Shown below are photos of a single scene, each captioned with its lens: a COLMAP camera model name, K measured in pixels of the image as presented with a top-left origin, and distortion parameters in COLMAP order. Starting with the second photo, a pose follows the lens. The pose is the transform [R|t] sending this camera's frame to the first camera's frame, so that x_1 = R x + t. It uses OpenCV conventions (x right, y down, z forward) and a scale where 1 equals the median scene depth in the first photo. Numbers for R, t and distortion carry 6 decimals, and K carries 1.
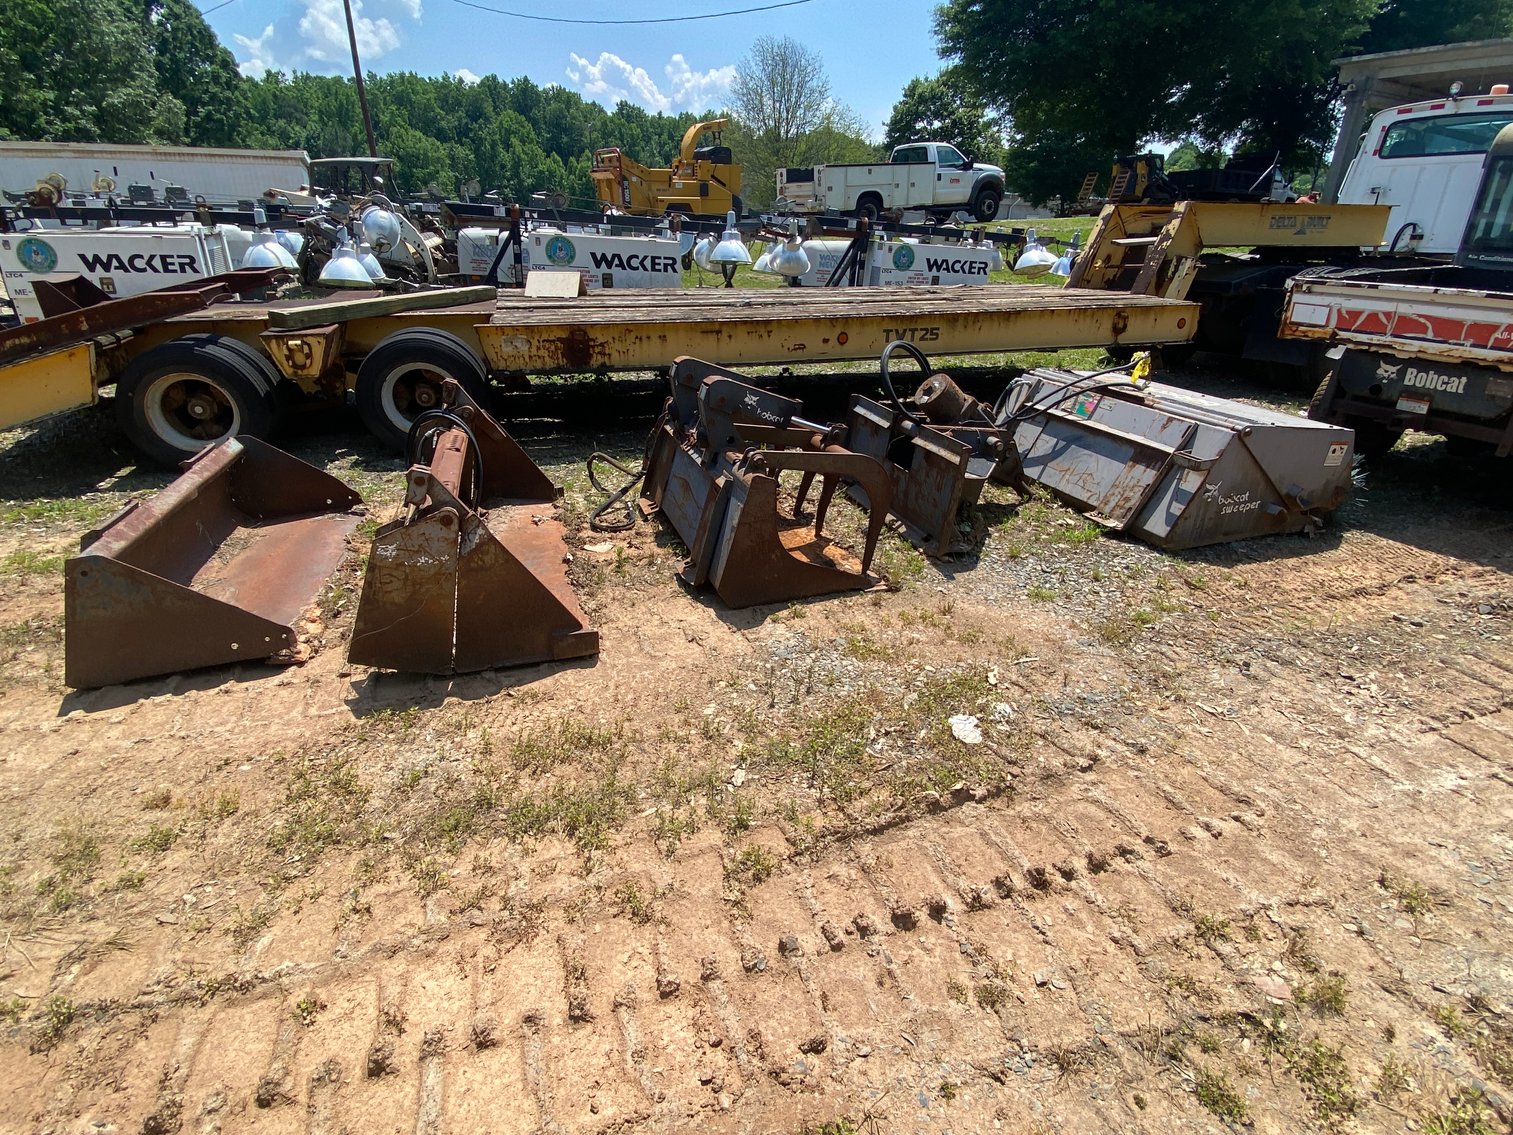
lens RADIAL K [[755.2, 0, 756.5], [0, 755.2, 567.5], [0, 0, 1]] dist [0.019458, -0.020606]
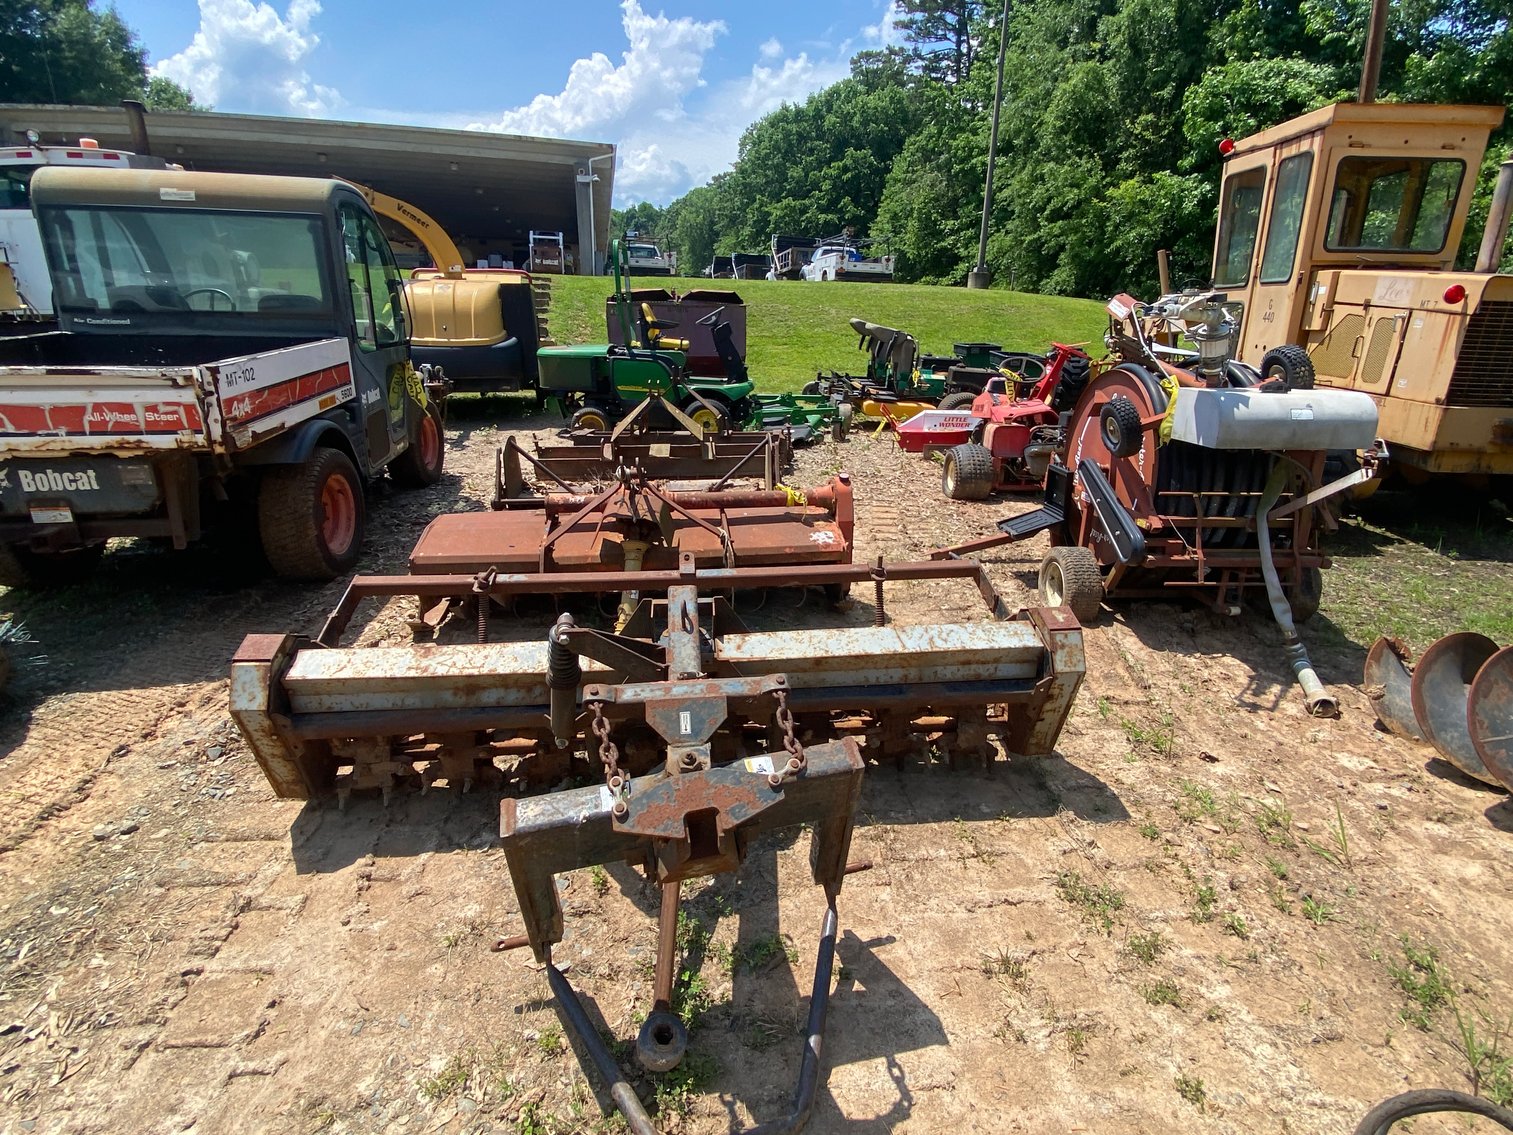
lens RADIAL K [[755.2, 0, 756.5], [0, 755.2, 567.5], [0, 0, 1]] dist [0.019458, -0.020606]
pose [[0.264251, -0.314966, 0.911575, 0.181808], [0.376832, 0.903757, 0.203027, -0.028189], [-0.887789, 0.289861, 0.357508, 0.059524]]
